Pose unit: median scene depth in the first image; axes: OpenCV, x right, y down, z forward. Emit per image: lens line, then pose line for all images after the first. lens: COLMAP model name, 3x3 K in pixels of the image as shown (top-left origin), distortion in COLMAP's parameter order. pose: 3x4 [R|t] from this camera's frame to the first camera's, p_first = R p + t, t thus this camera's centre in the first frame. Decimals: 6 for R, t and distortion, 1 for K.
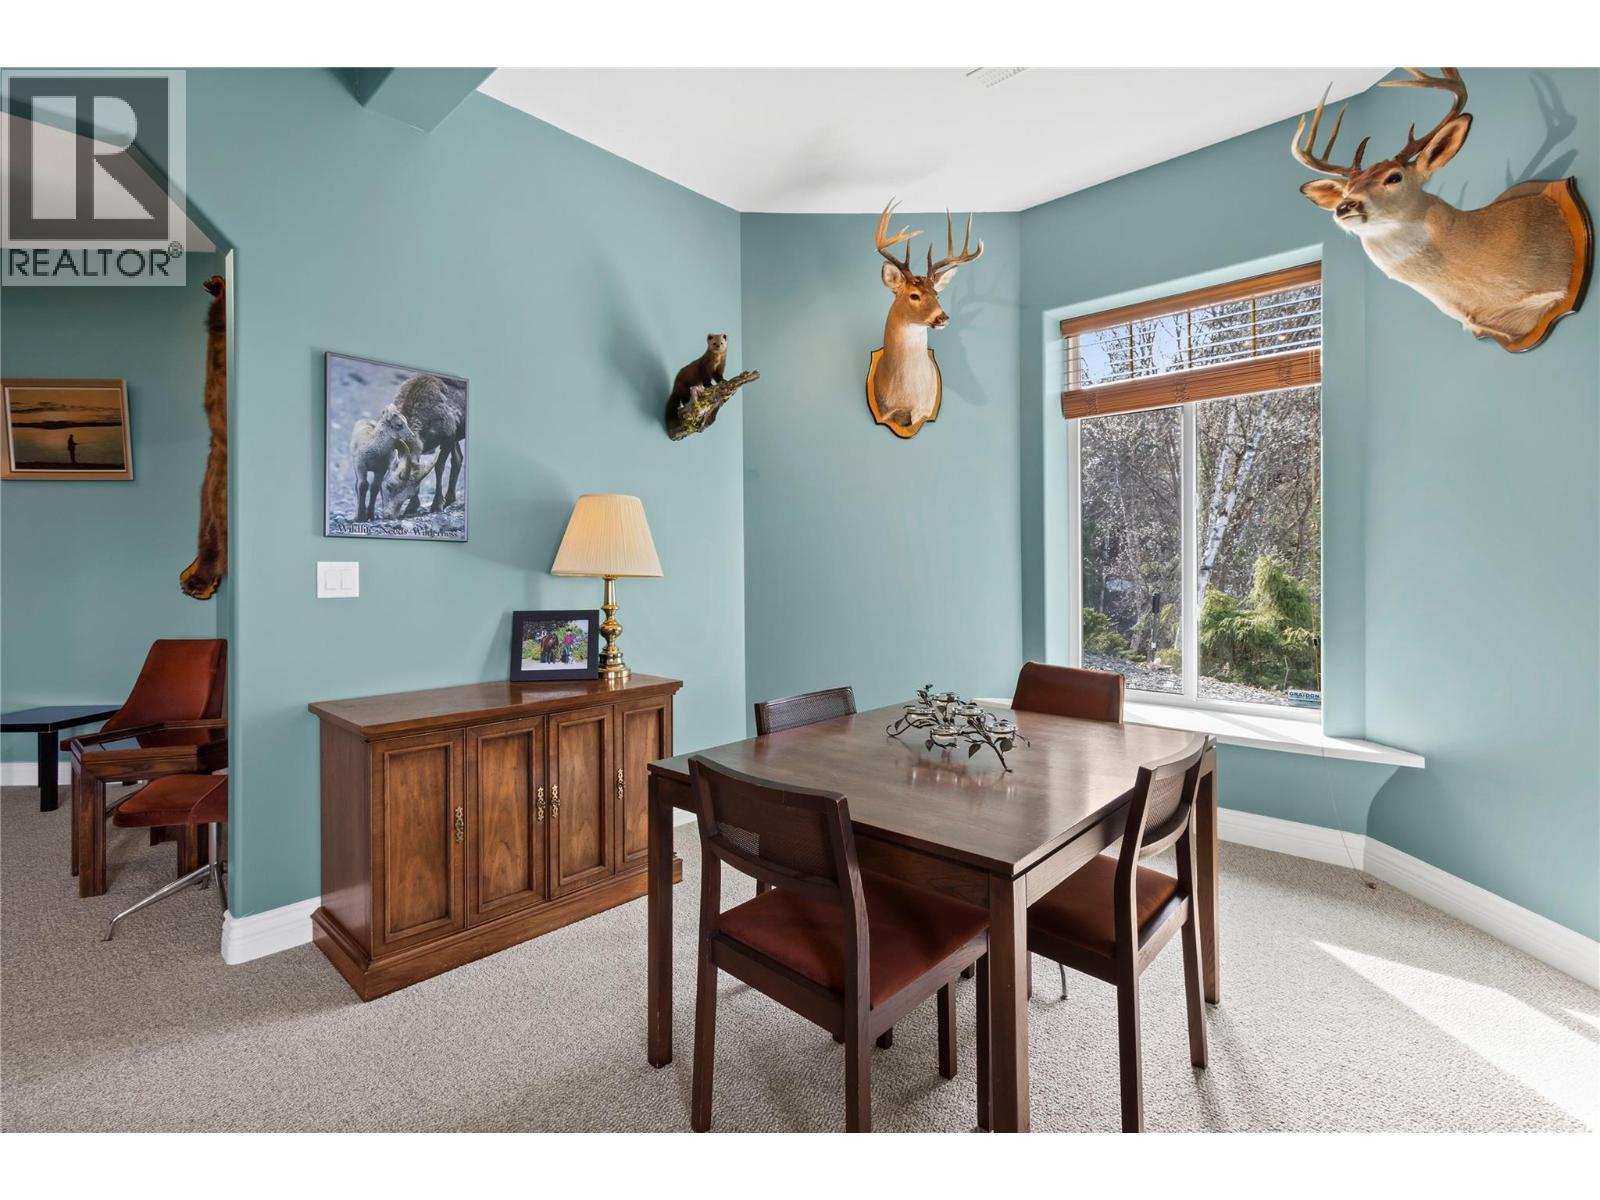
lens RADIAL K [[750.1, 0, 815.6], [0, 750.1, 564.5], [0, 0, 1]] dist [0.003657, -0.000222]
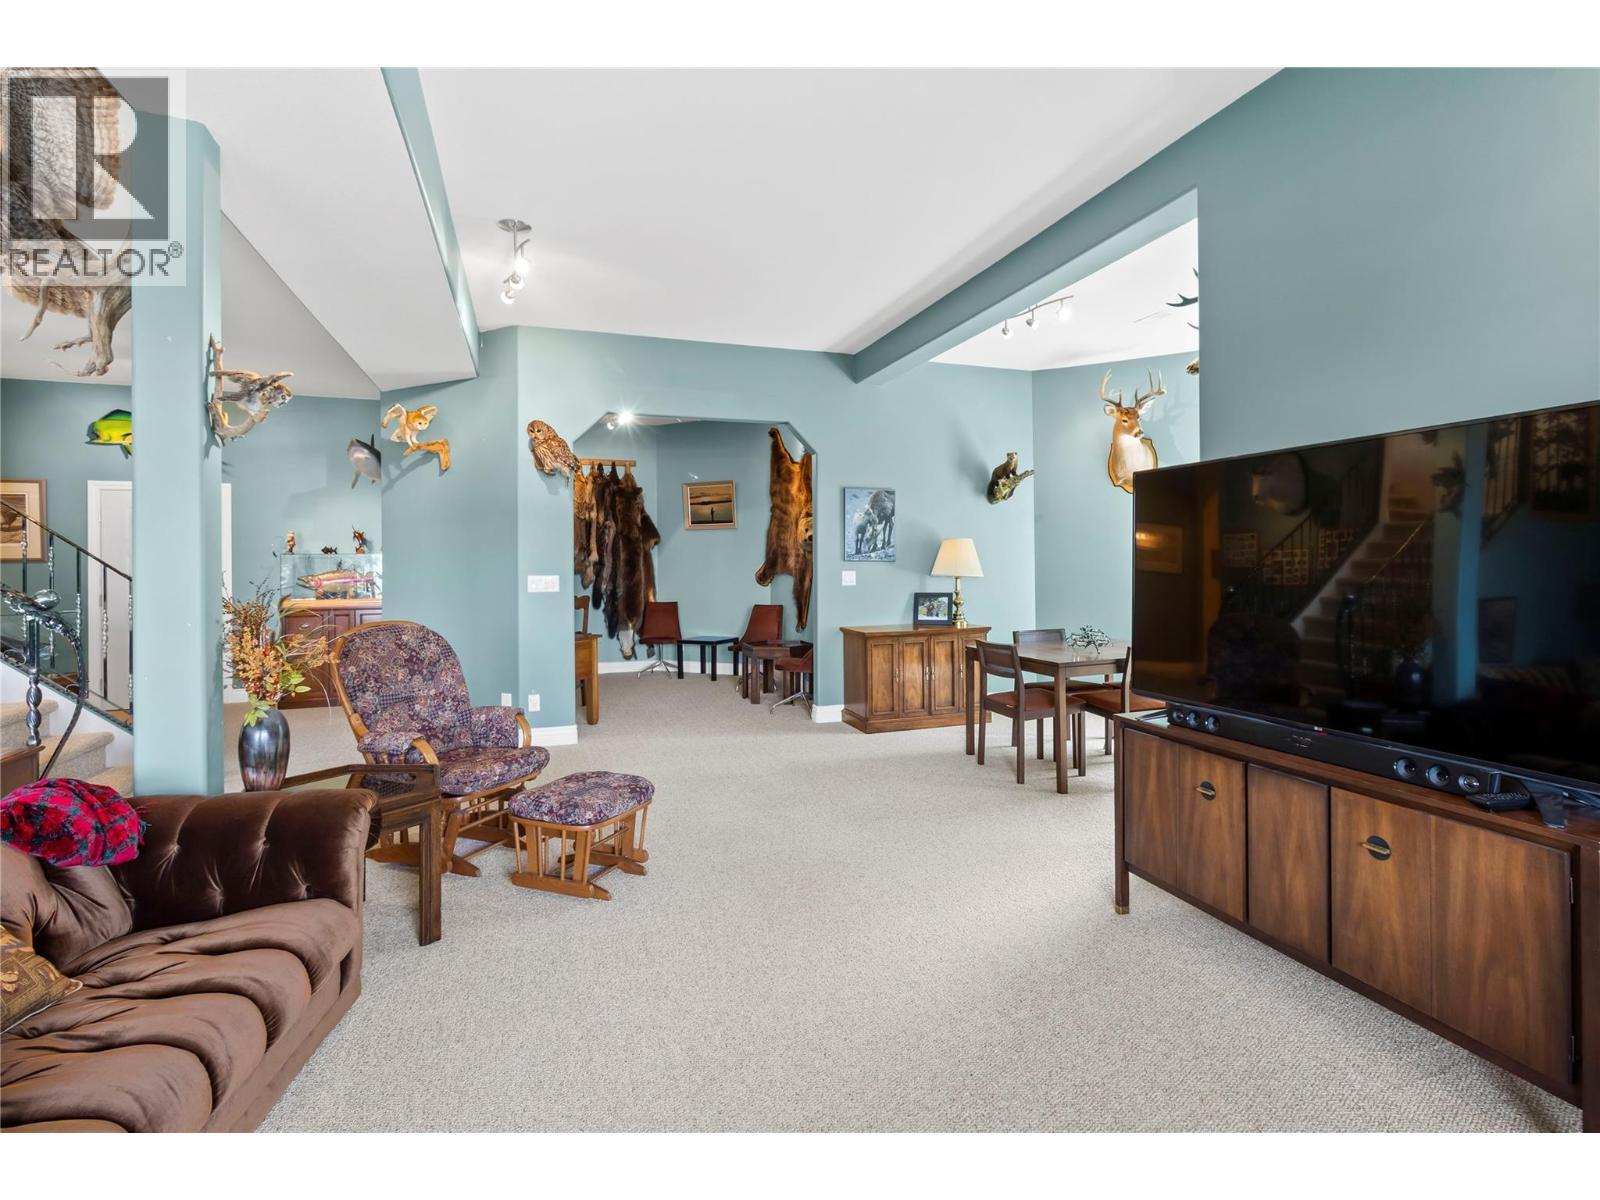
lens RADIAL K [[750.1, 0, 805.5], [0, 750.1, 566.1], [0, 0, 1]] dist [0.003657, -0.000222]
pose [[0.875172, -0.002919, -0.483804, 0.374500], [0.007760, 0.999938, 0.008004, -0.034955], [0.483750, -0.010759, 0.875140, -1.059131]]
